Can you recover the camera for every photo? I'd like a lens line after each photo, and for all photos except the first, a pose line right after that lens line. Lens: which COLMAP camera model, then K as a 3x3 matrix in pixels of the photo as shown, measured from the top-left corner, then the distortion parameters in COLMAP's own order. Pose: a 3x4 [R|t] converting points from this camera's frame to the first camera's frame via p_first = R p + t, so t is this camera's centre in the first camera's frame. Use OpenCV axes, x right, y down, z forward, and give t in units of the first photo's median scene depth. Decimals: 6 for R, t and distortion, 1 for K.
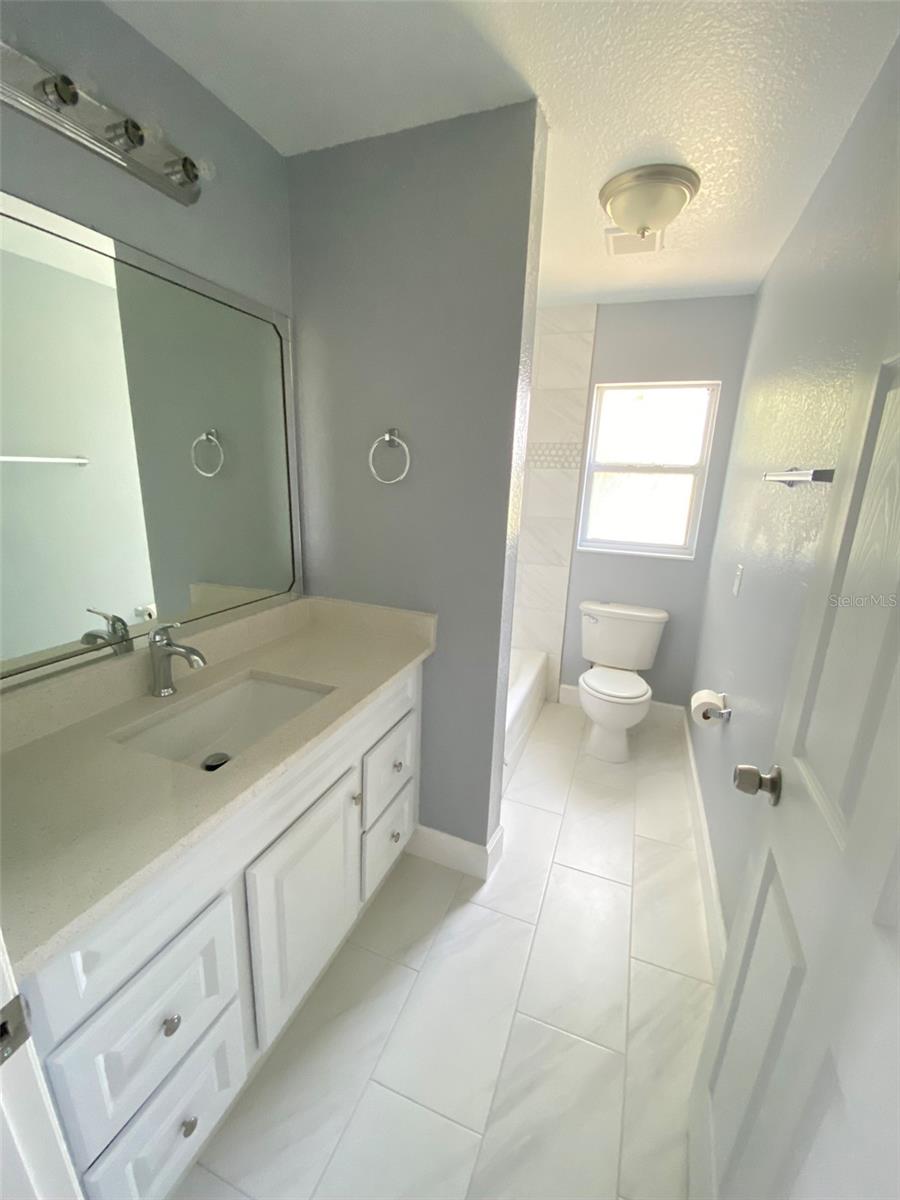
lens RADIAL K [[488.3, 0, 443.4], [0, 488.3, 601.9], [0, 0, 1]] dist [0.009290, -0.008789]
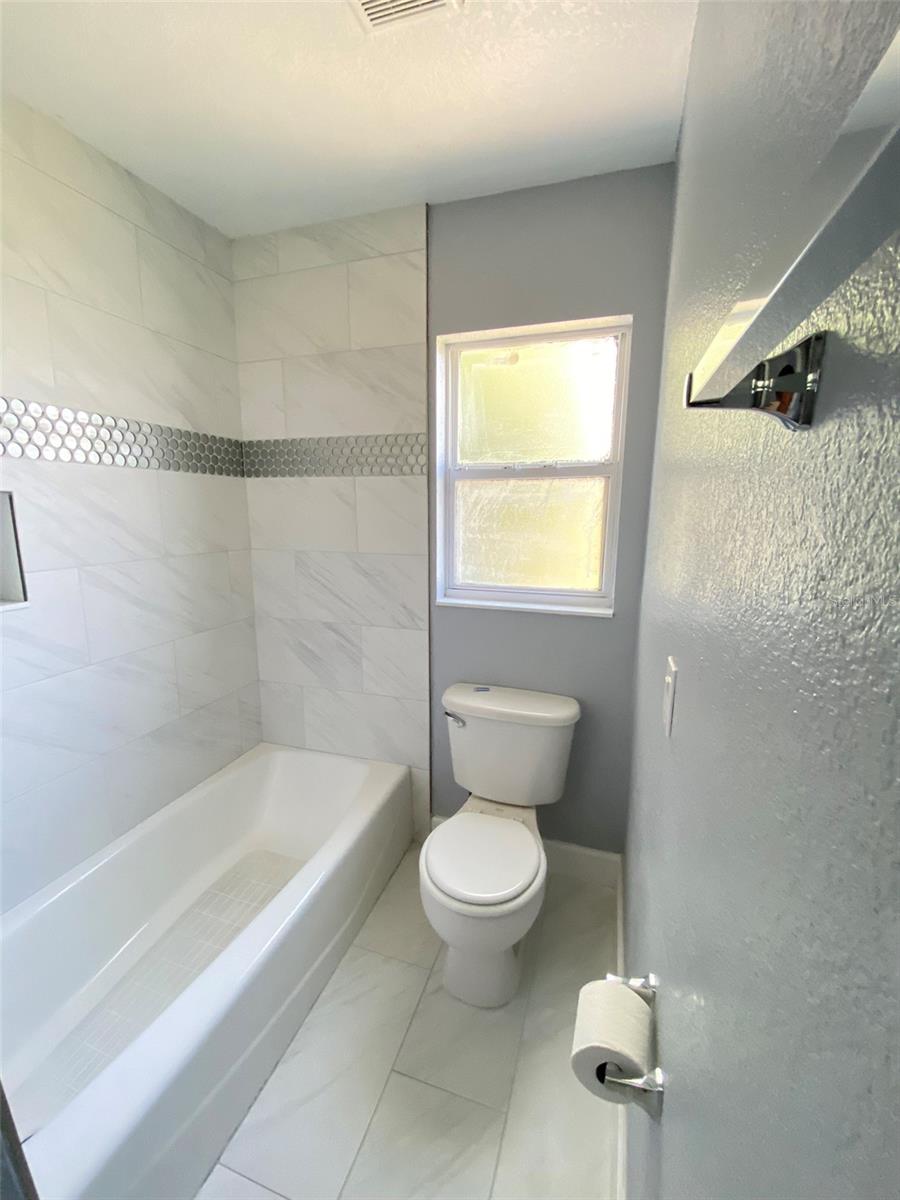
lens RADIAL K [[488.3, 0, 450.0], [0, 488.3, 599.2], [0, 0, 1]] dist [0.009290, -0.008789]
pose [[0.997454, -0.043446, 0.056552, 0.405715], [0.046990, 0.996911, -0.062928, -0.115527], [-0.053643, 0.065425, 0.996415, 0.602074]]
